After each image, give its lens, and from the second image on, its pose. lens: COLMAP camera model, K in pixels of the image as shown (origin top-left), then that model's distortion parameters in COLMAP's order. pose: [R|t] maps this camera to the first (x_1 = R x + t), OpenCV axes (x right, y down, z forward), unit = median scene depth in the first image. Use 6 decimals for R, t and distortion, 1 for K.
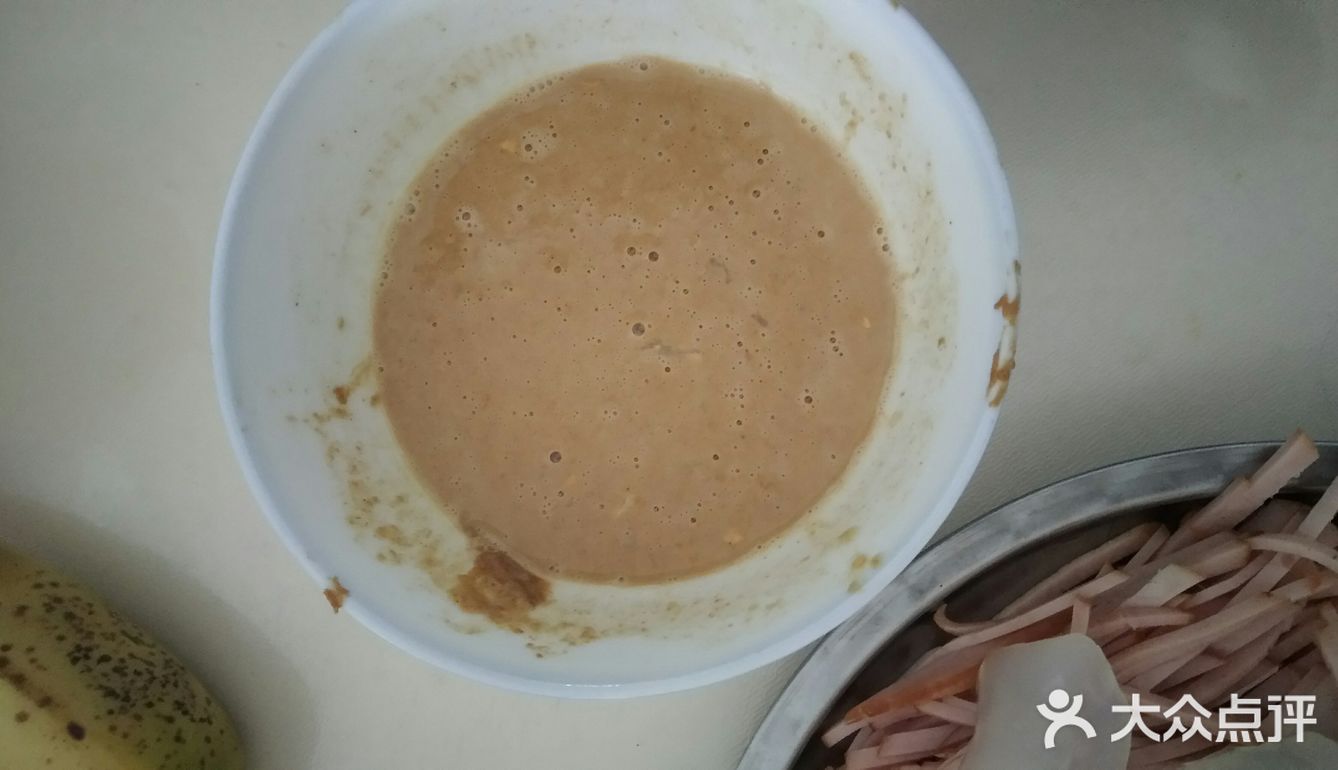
lens RADIAL K [[1092.3, 0, 669.0], [0, 1092.3, 385.0], [0, 0, 1]] dist [0.003623, 0.005127]
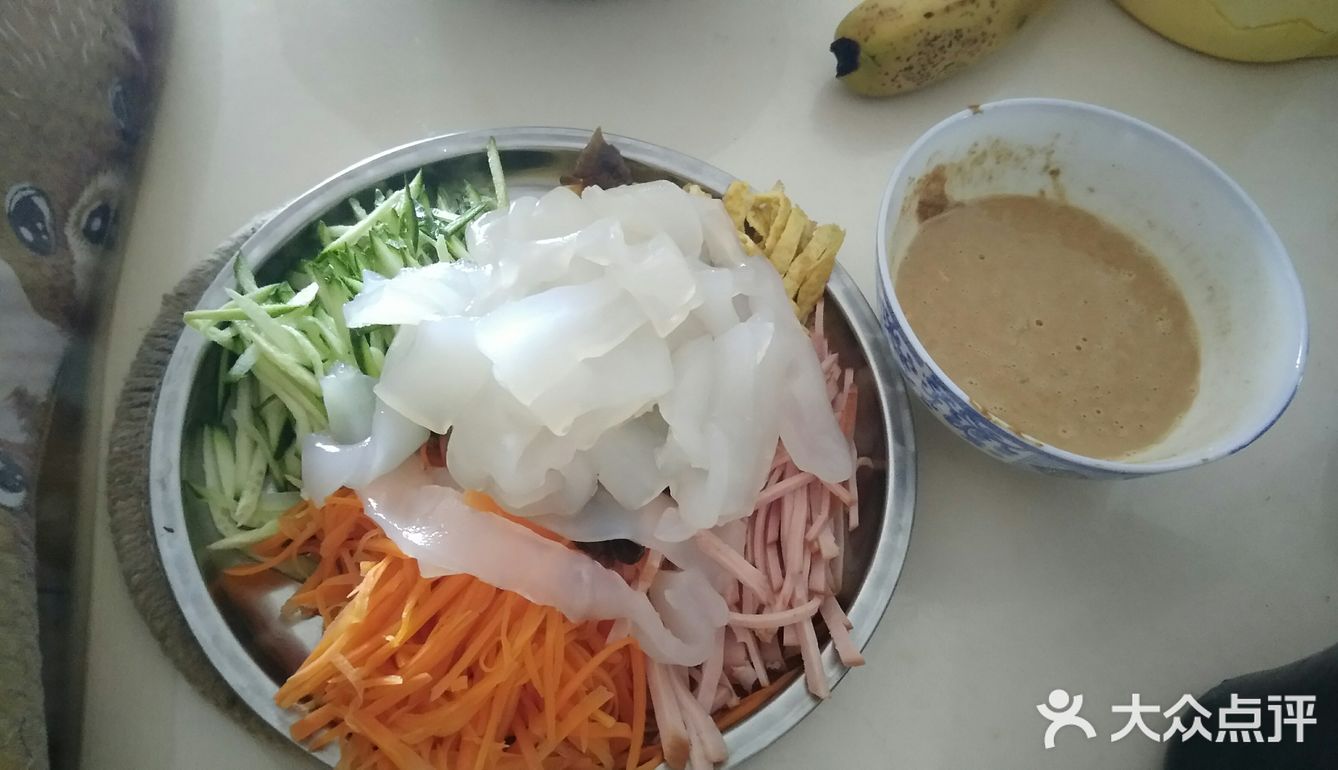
lens RADIAL K [[1092.3, 0, 669.0], [0, 1092.3, 385.0], [0, 0, 1]] dist [0.003623, 0.005127]
pose [[-0.420296, 0.824714, -0.378416, 0.933190], [-0.907172, -0.372821, 0.195049, 0.103276], [0.019779, 0.425266, 0.904852, -0.505297]]
